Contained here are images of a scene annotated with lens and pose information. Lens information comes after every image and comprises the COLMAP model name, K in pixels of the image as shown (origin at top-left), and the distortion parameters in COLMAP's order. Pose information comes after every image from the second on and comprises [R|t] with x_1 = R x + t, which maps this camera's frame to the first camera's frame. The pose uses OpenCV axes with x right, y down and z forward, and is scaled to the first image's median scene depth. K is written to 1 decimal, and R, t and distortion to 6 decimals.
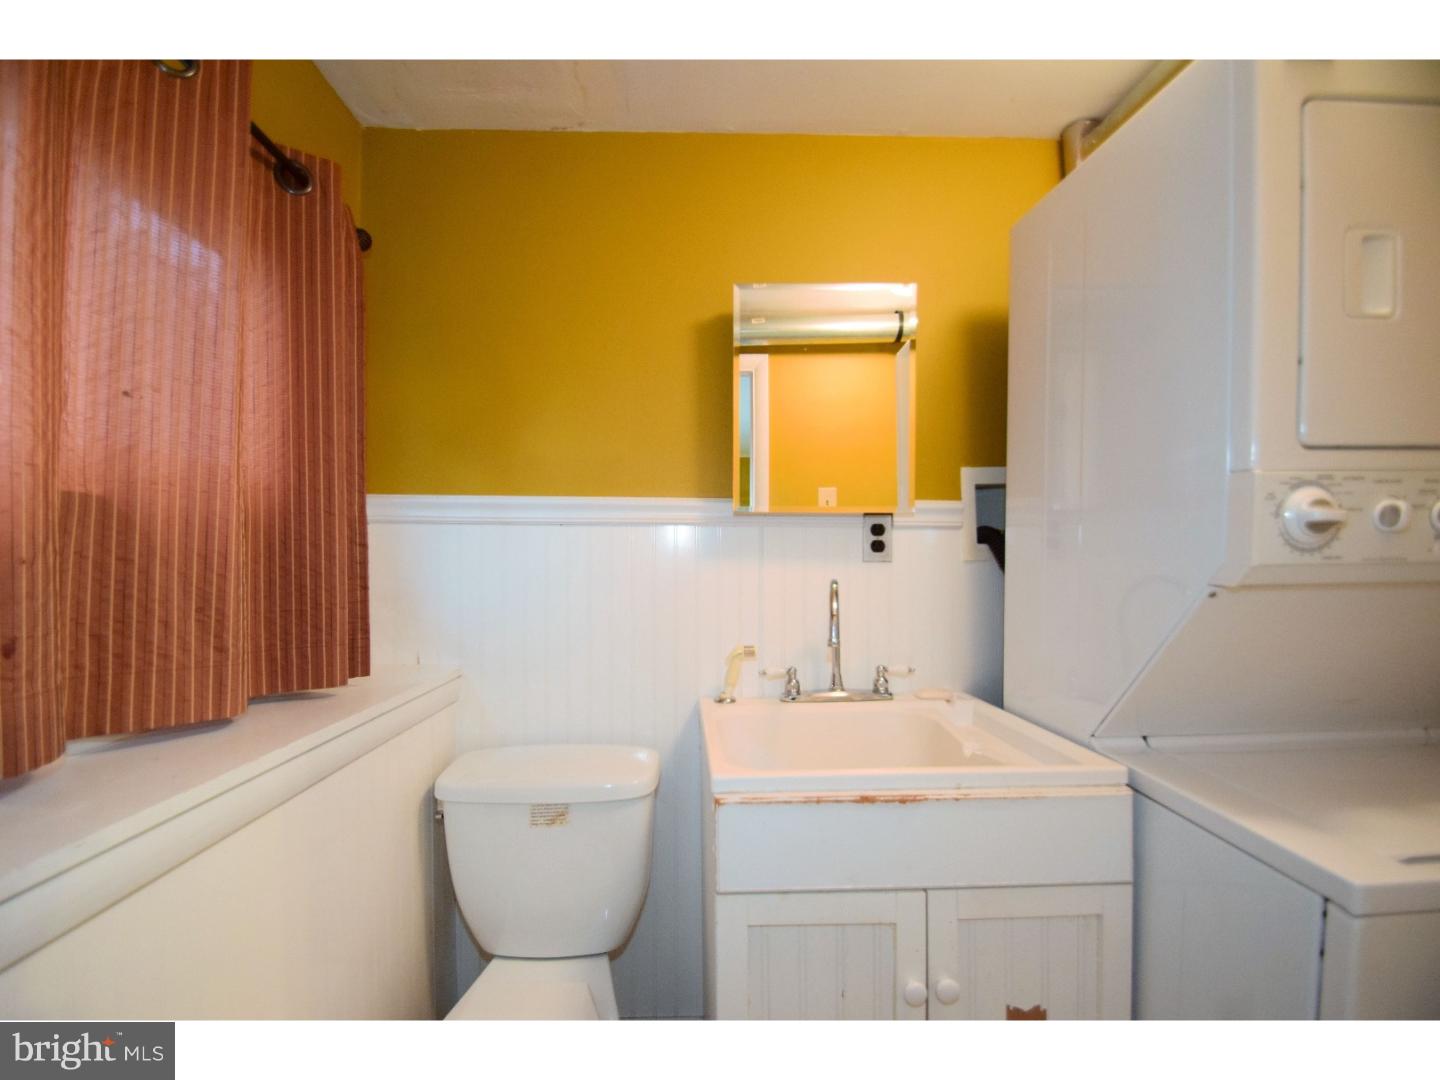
lens RADIAL K [[633.9, 0, 713.4], [0, 633.9, 564.5], [0, 0, 1]] dist [-0.024024, -0.000008]
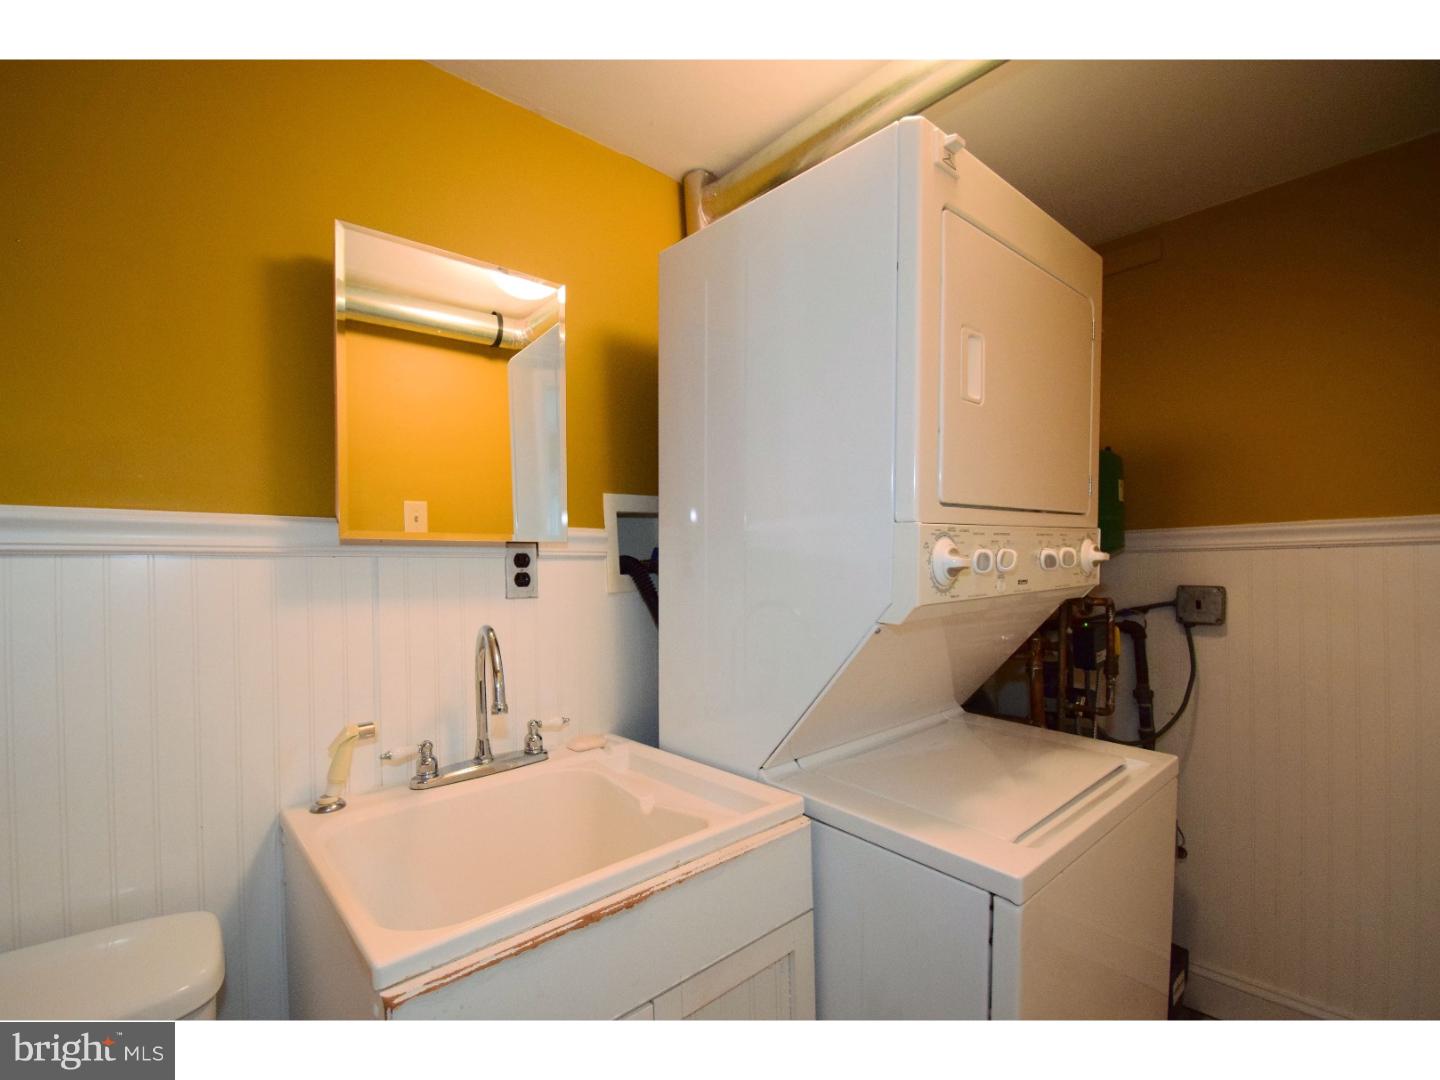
lens RADIAL K [[635.9, 0, 687.2], [0, 635.9, 557.6], [0, 0, 1]] dist [-0.001142, -0.000219]
pose [[0.790624, -0.005223, 0.612280, -0.097843], [0.020251, 0.999640, -0.017622, -0.042237], [-0.611967, 0.026332, 0.790445, 0.189897]]
